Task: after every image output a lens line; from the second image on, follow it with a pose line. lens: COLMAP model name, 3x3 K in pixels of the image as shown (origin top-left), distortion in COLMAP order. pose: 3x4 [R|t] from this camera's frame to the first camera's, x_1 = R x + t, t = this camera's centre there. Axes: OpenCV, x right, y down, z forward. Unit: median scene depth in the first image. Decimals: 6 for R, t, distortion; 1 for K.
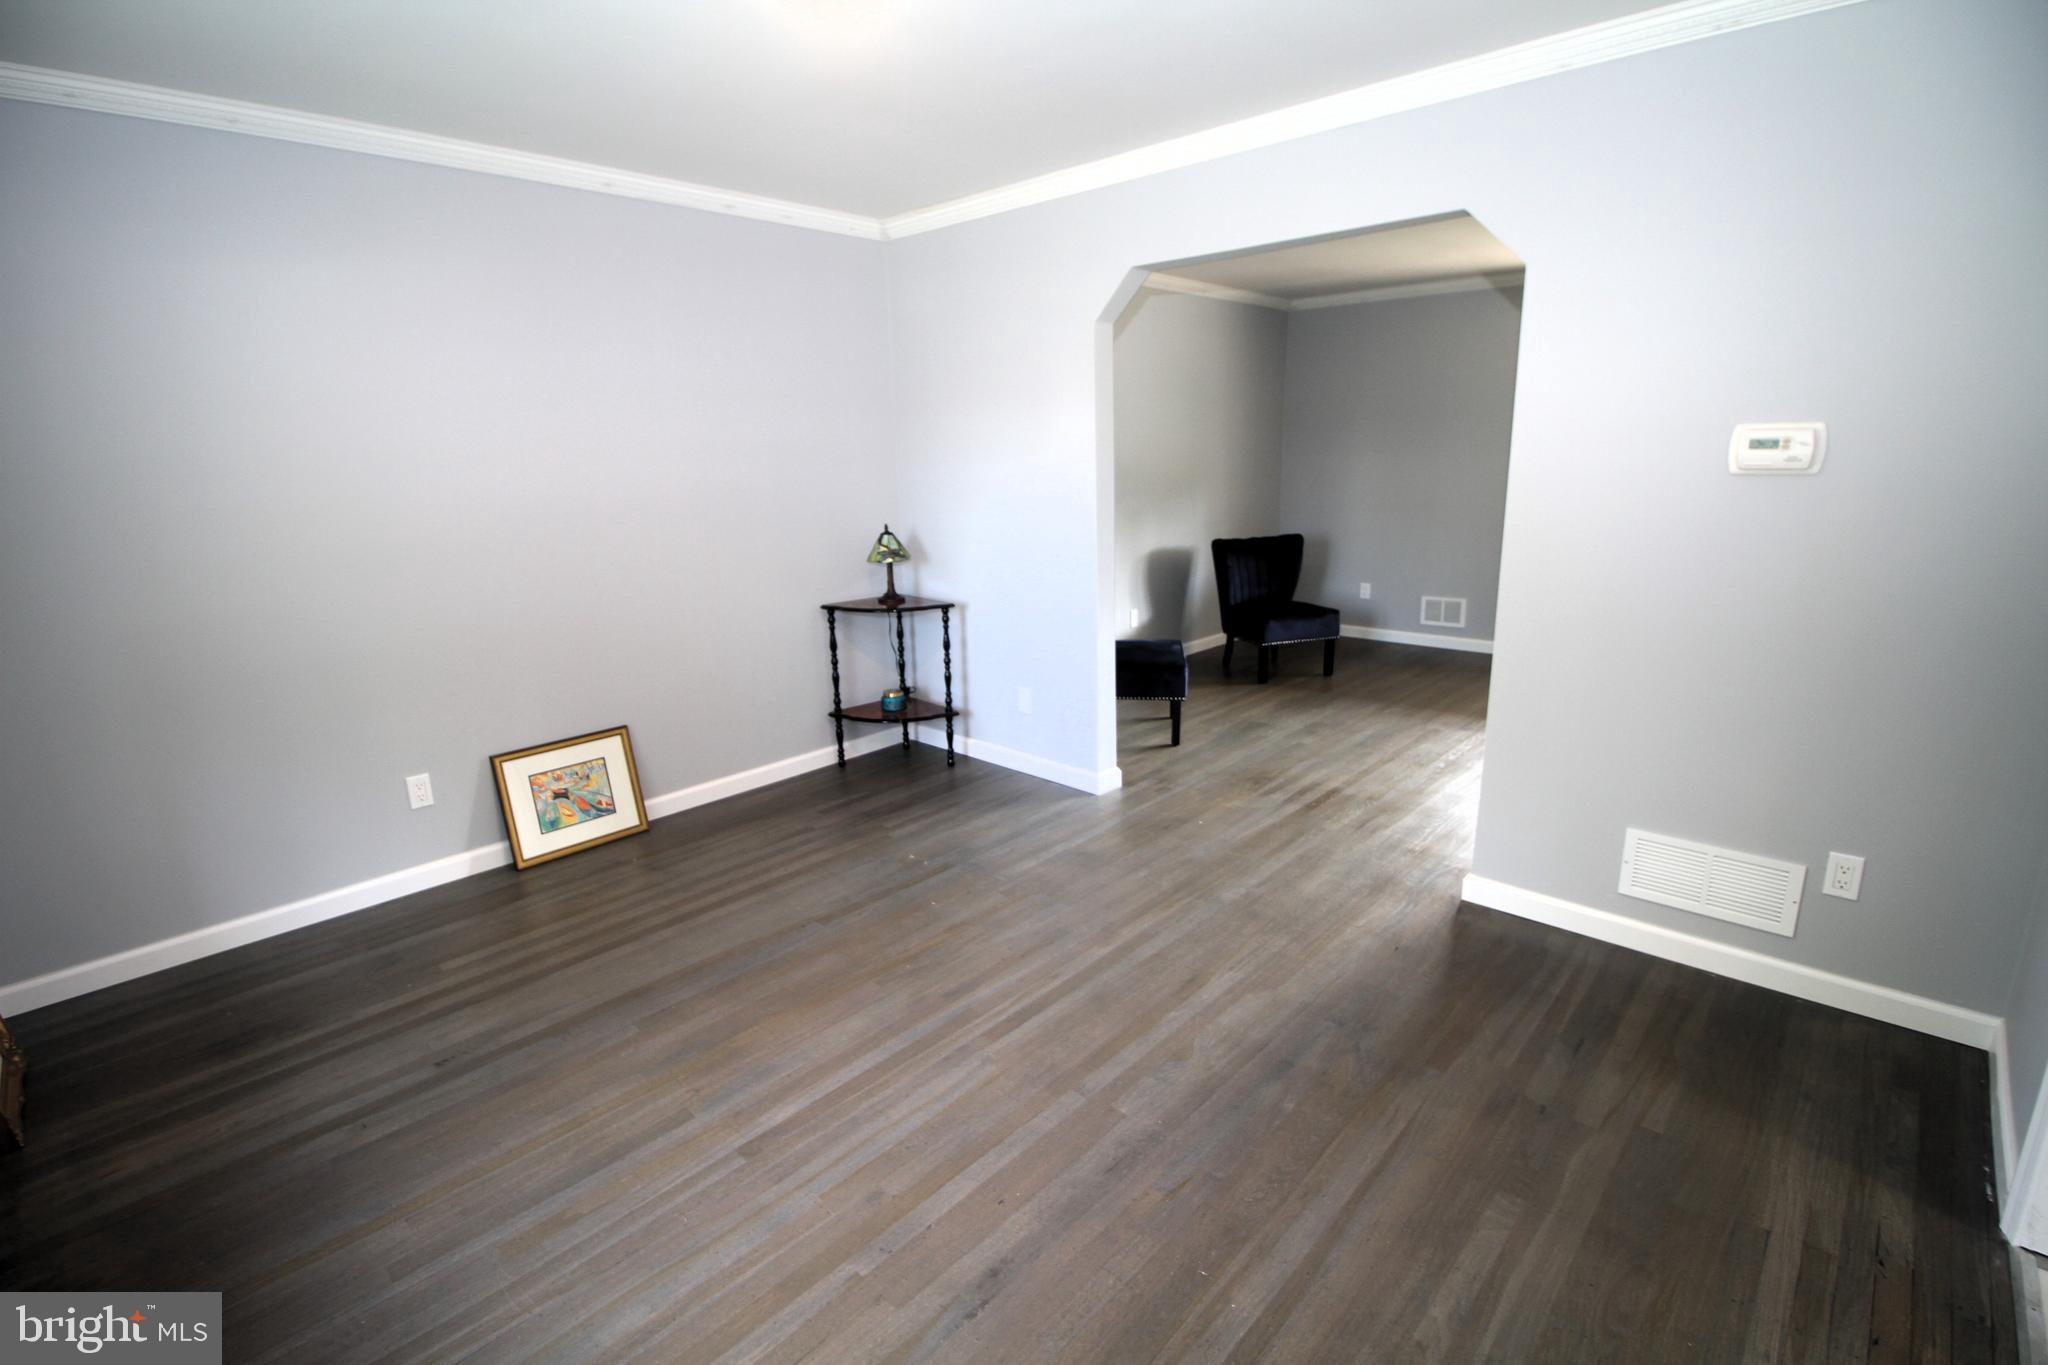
lens RADIAL K [[944.3, 0, 1017.9], [0, 944.3, 680.8], [0, 0, 1]] dist [-0.009392, -0.007799]
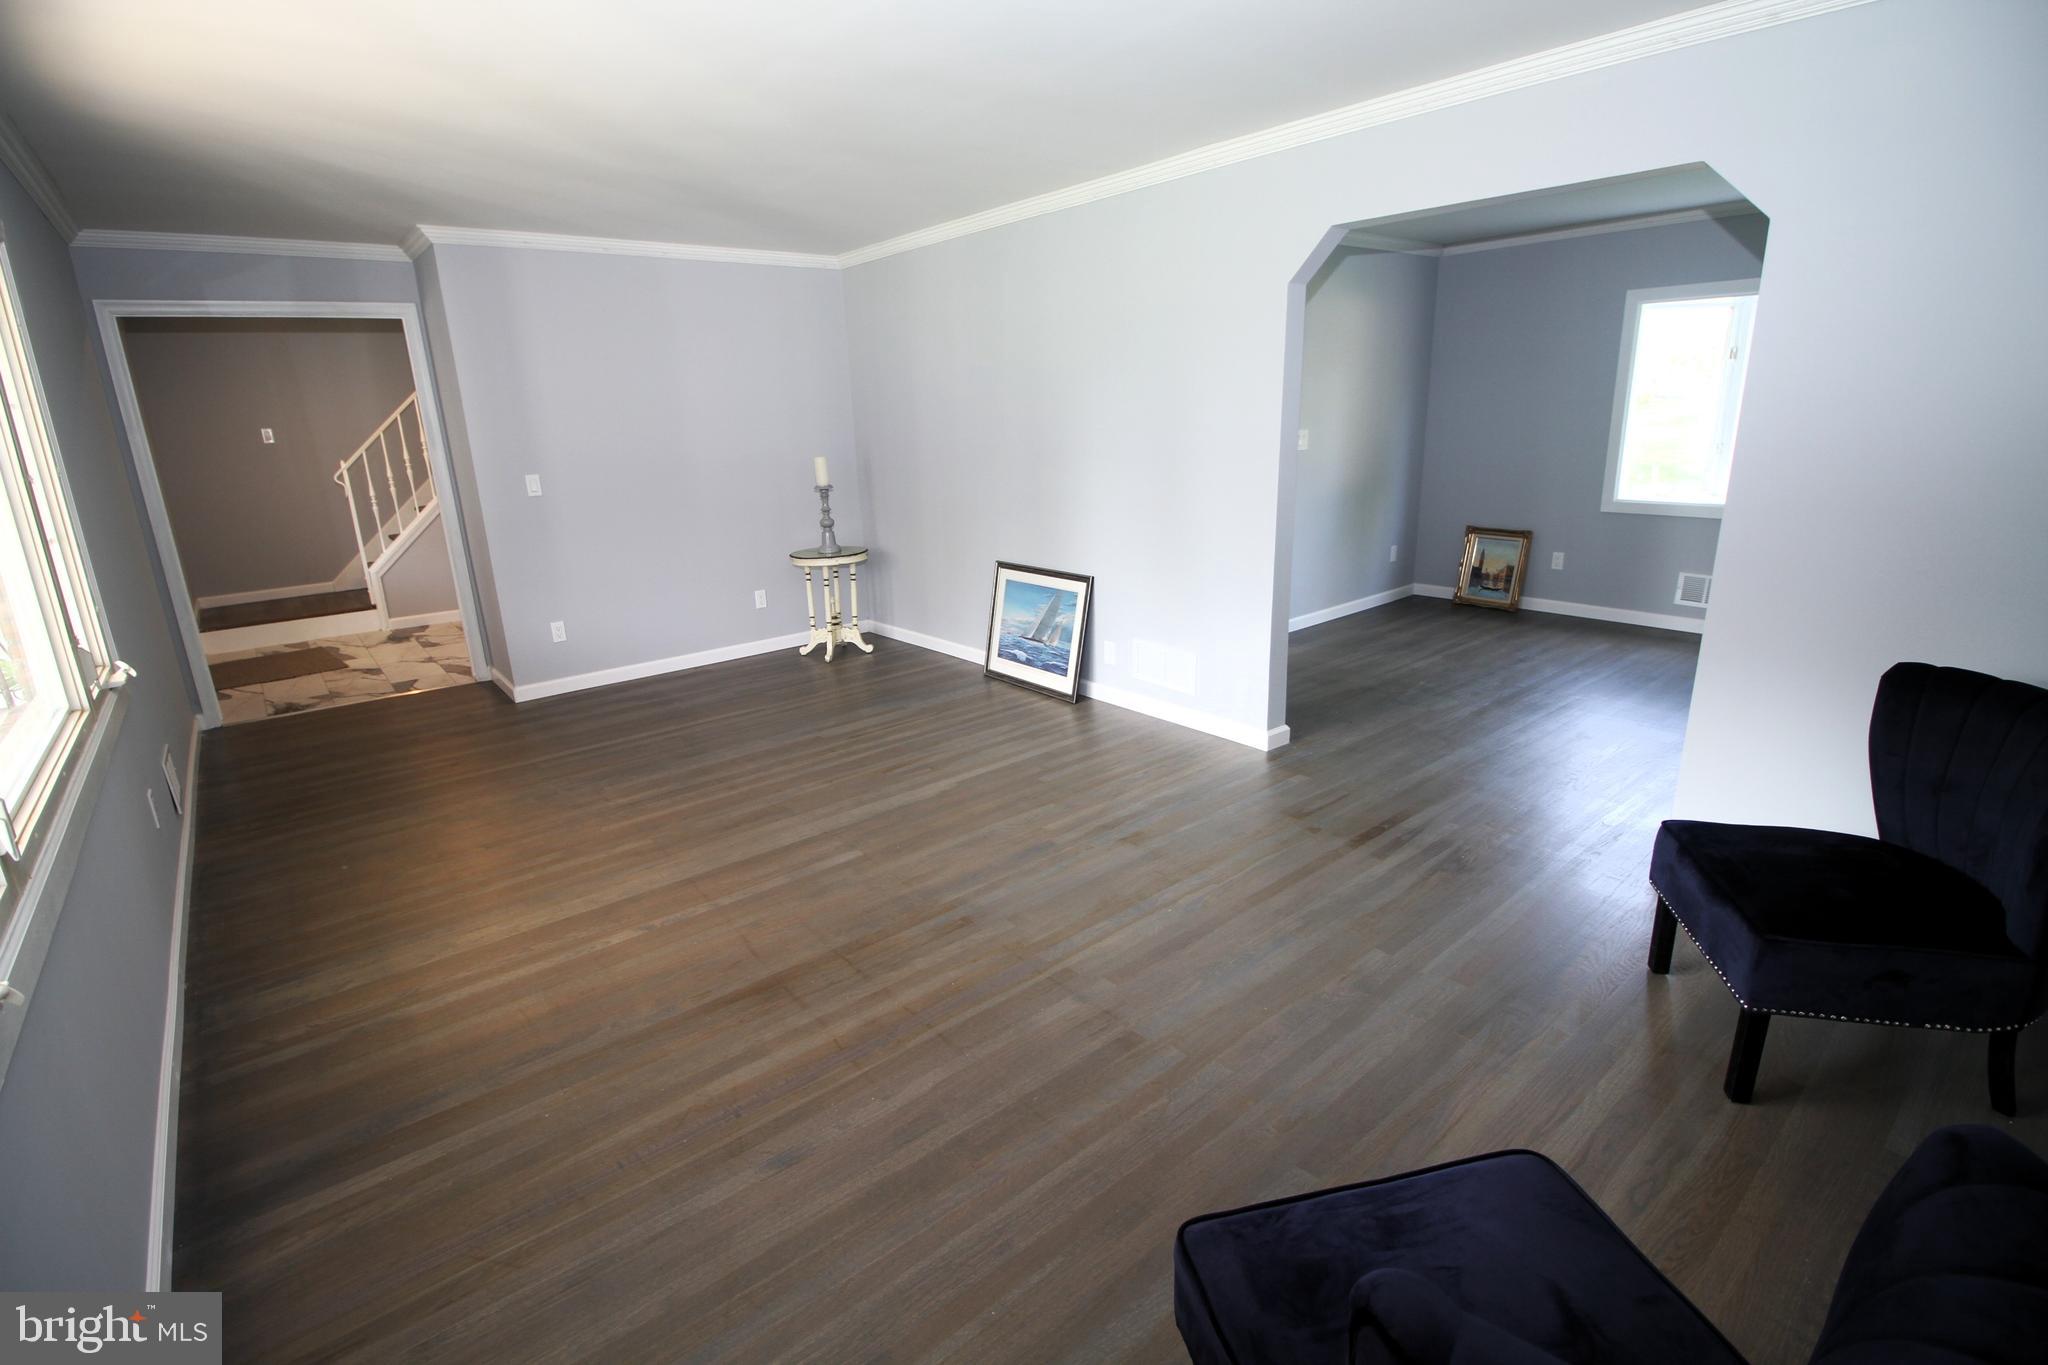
lens RADIAL K [[944.3, 0, 1026.7], [0, 944.3, 684.2], [0, 0, 1]] dist [-0.009392, -0.007799]
pose [[-0.991091, 0.016742, 0.132128, 0.581798], [0.081343, 0.861634, 0.500969, -0.488329], [-0.105459, 0.507253, -0.855320, 1.893931]]
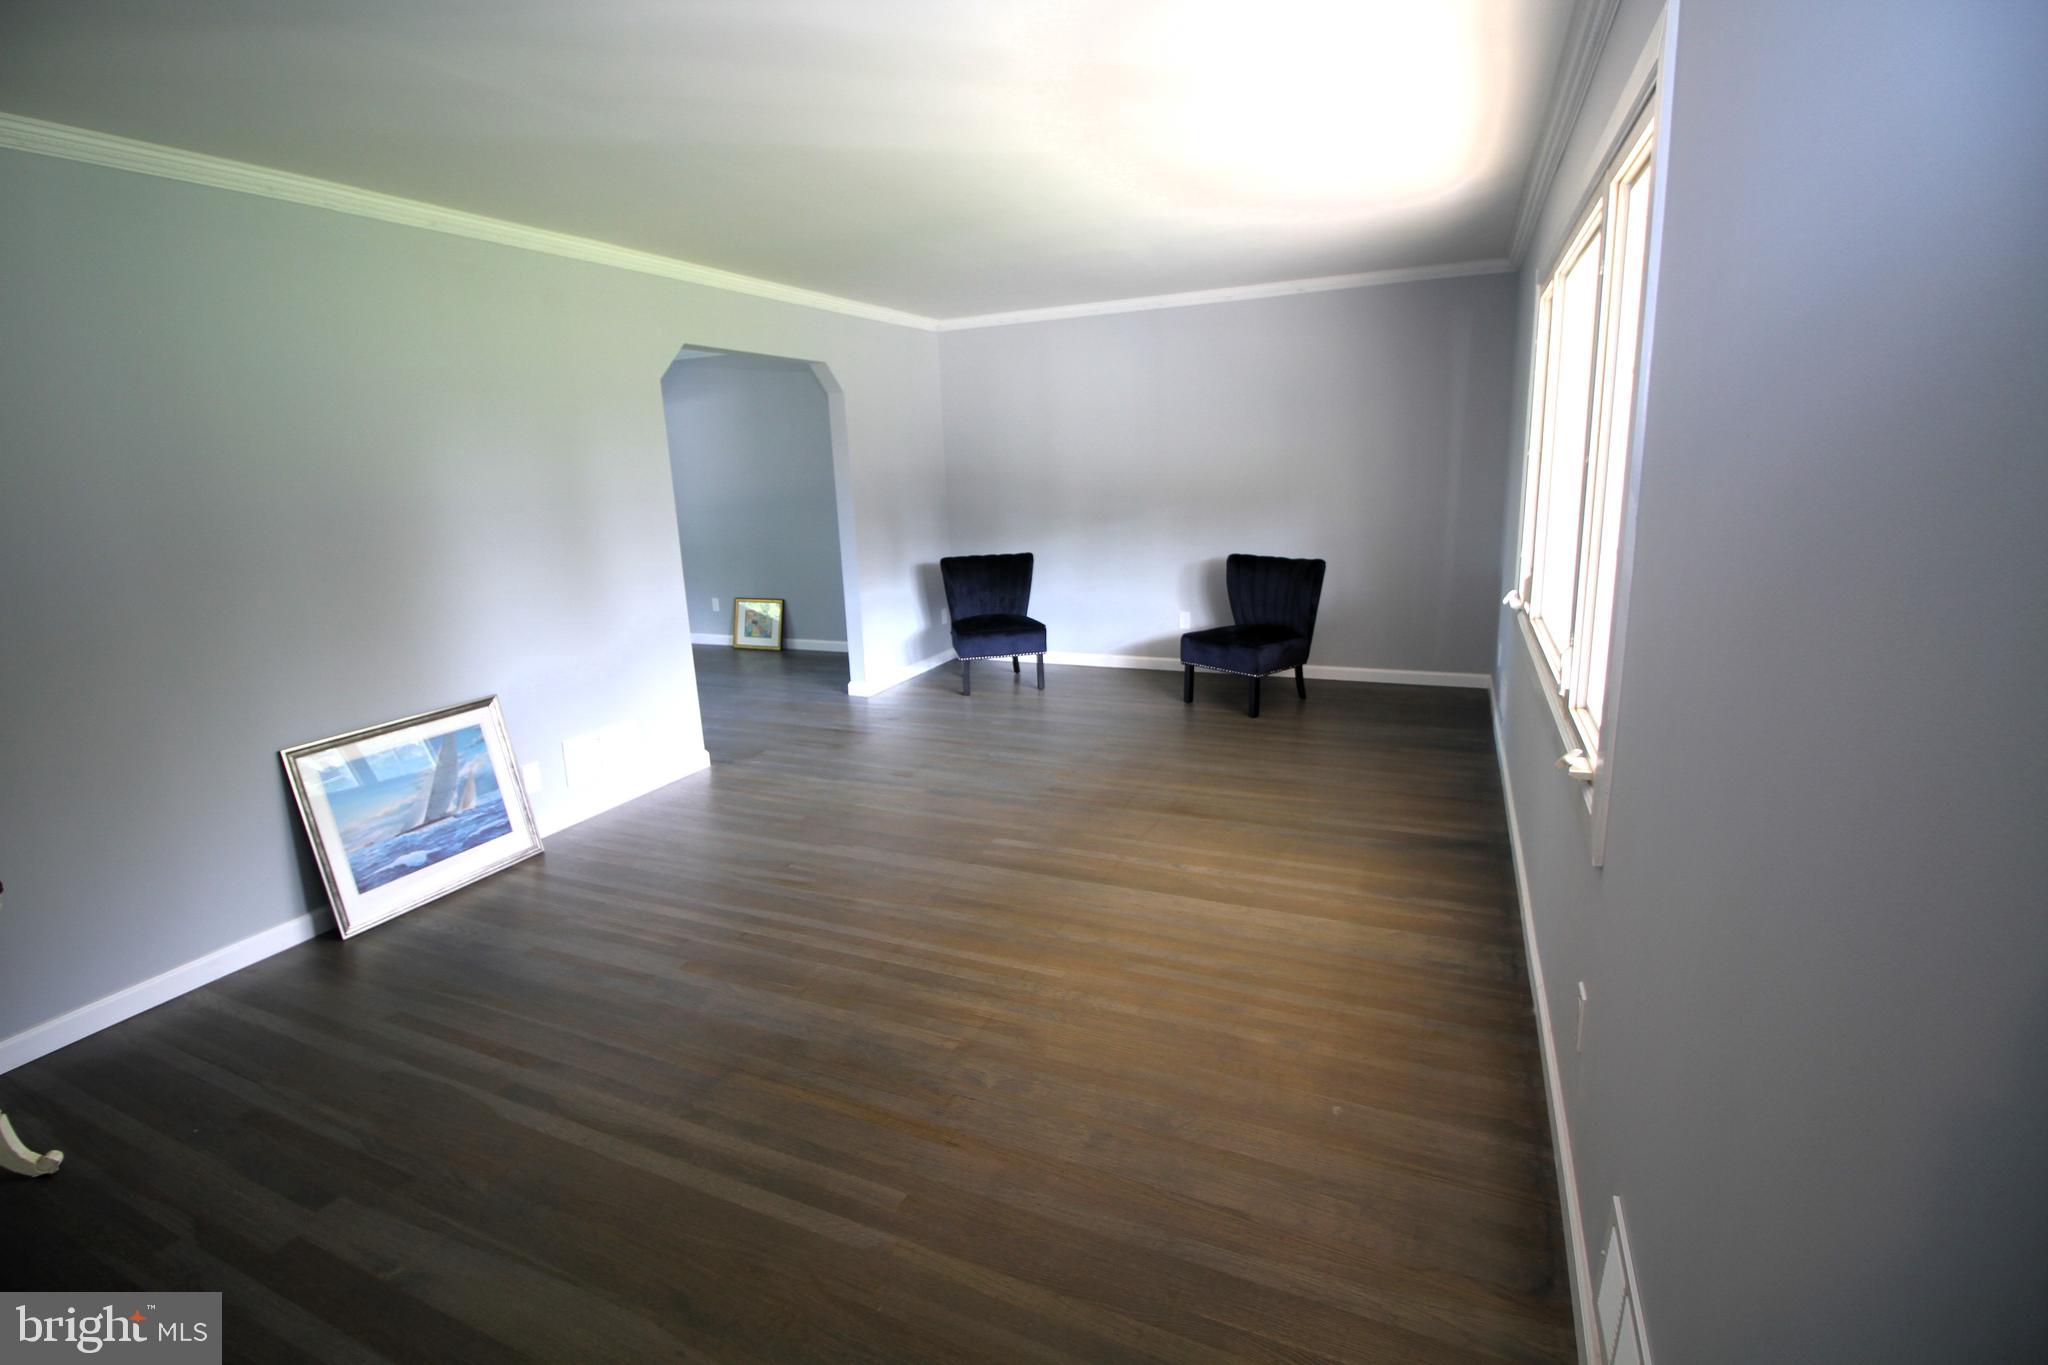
lens RADIAL K [[944.3, 0, 1020.3], [0, 944.3, 677.9], [0, 0, 1]] dist [-0.009392, -0.007799]
pose [[0.328593, 0.216042, -0.919431, 1.834771], [-0.194190, 0.968142, 0.158087, -0.231948], [0.924293, 0.126598, 0.360078, 0.799188]]
